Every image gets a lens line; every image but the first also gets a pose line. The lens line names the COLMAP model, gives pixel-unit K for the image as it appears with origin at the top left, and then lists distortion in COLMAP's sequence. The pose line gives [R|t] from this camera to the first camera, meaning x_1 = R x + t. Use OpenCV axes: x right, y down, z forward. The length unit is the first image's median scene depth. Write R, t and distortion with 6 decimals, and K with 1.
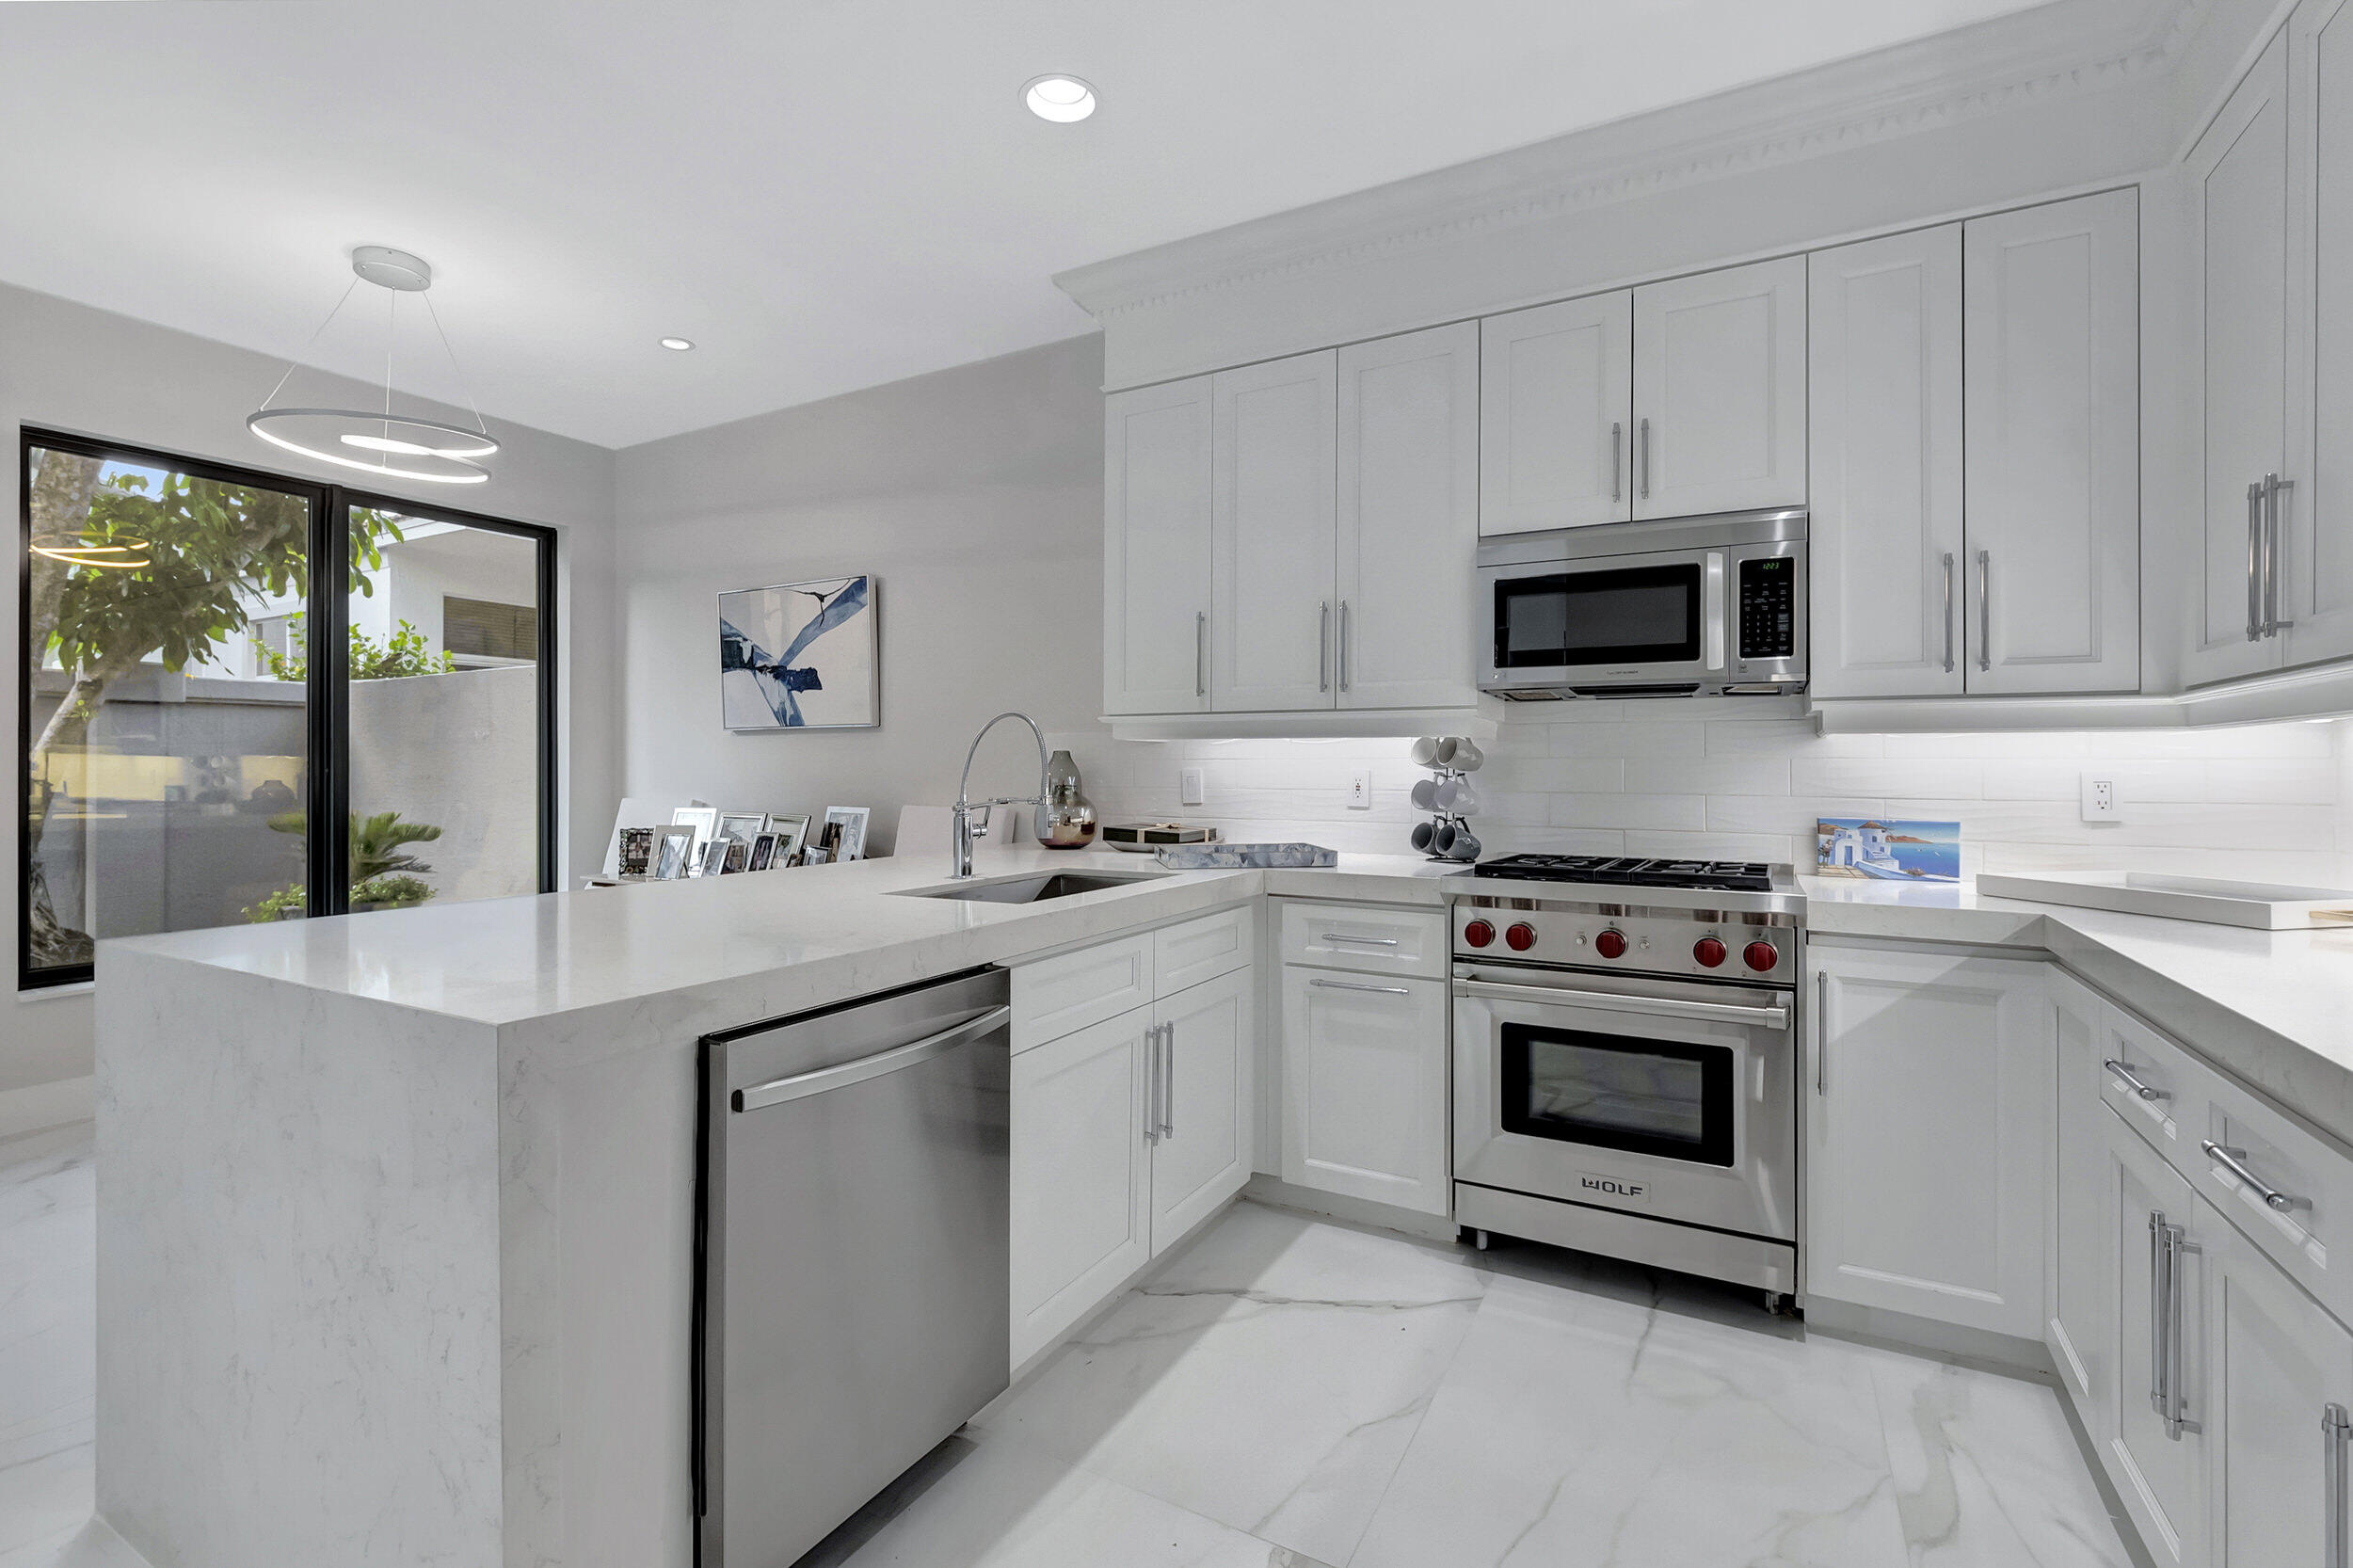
lens RADIAL K [[1040.7, 0, 1164.3], [0, 1040.7, 768.8], [0, 0, 1]] dist [-0.000892, -0.000570]
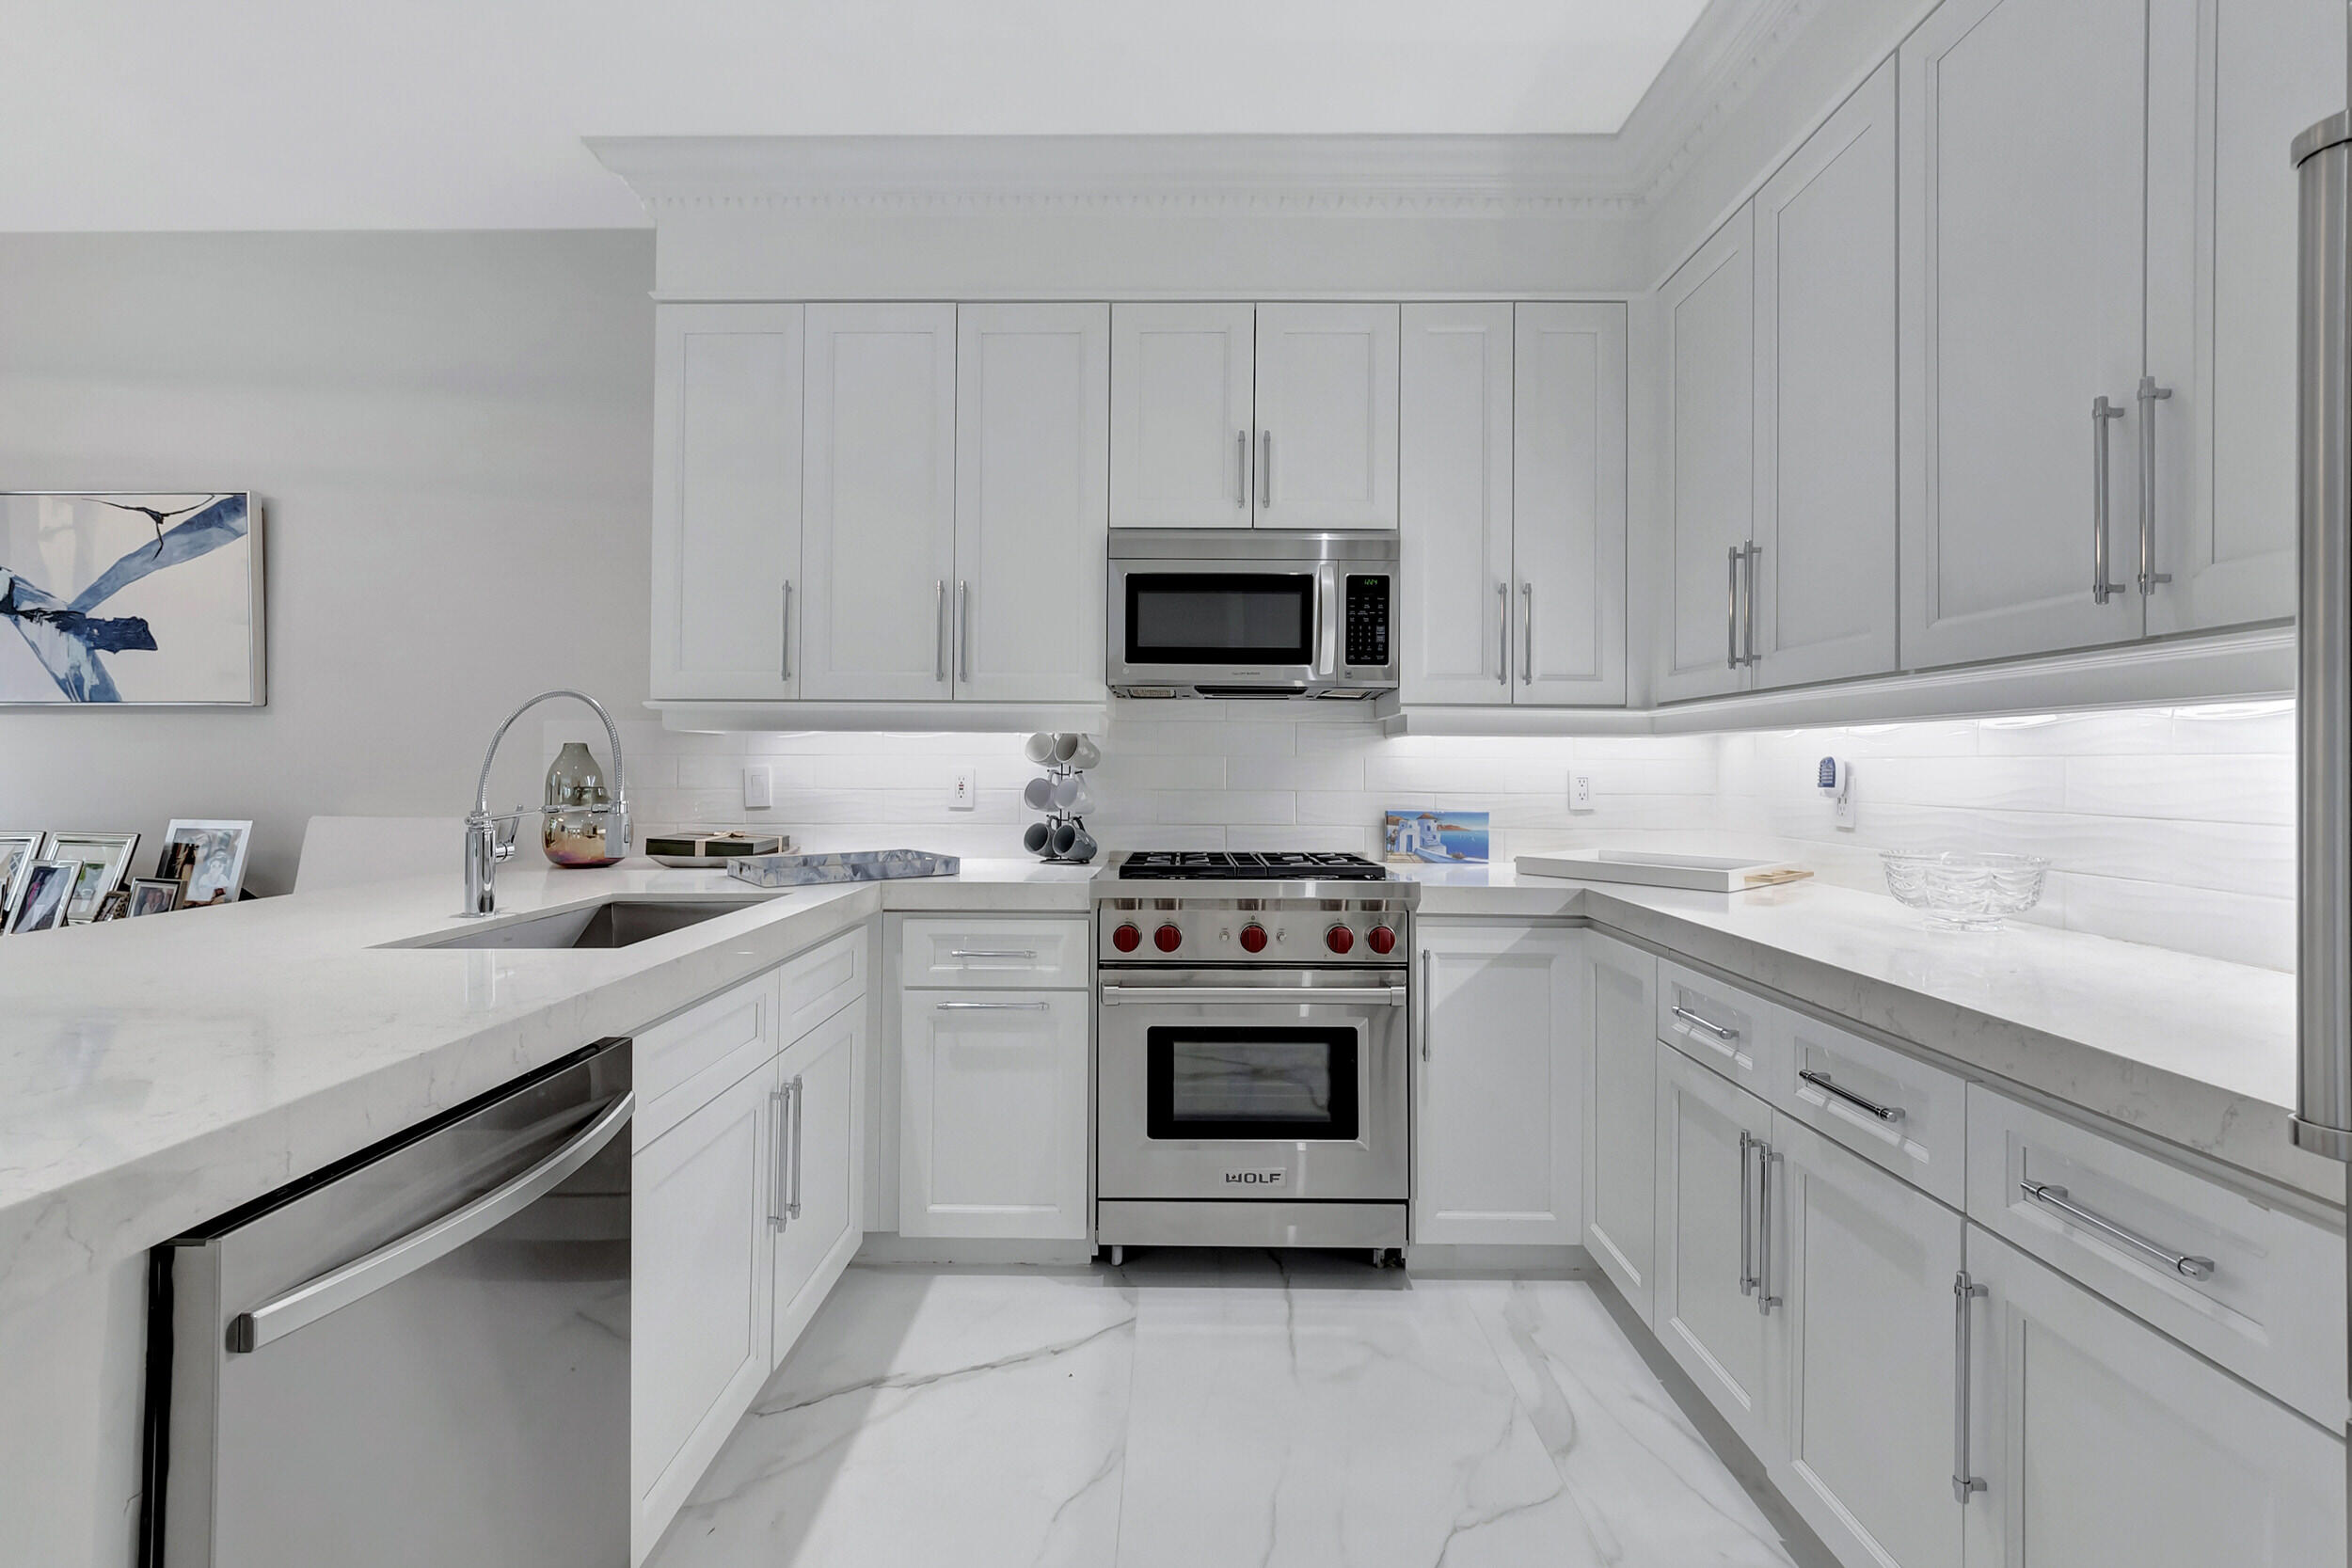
lens RADIAL K [[1051.1, 0, 1166.9], [0, 1051.1, 758.1], [0, 0, 1]] dist [0.000788, -0.000682]
pose [[0.879828, 0.004169, 0.475275, -0.116531], [-0.001351, 0.999979, -0.006271, -0.001897], [-0.475291, 0.004875, 0.879815, 0.115065]]
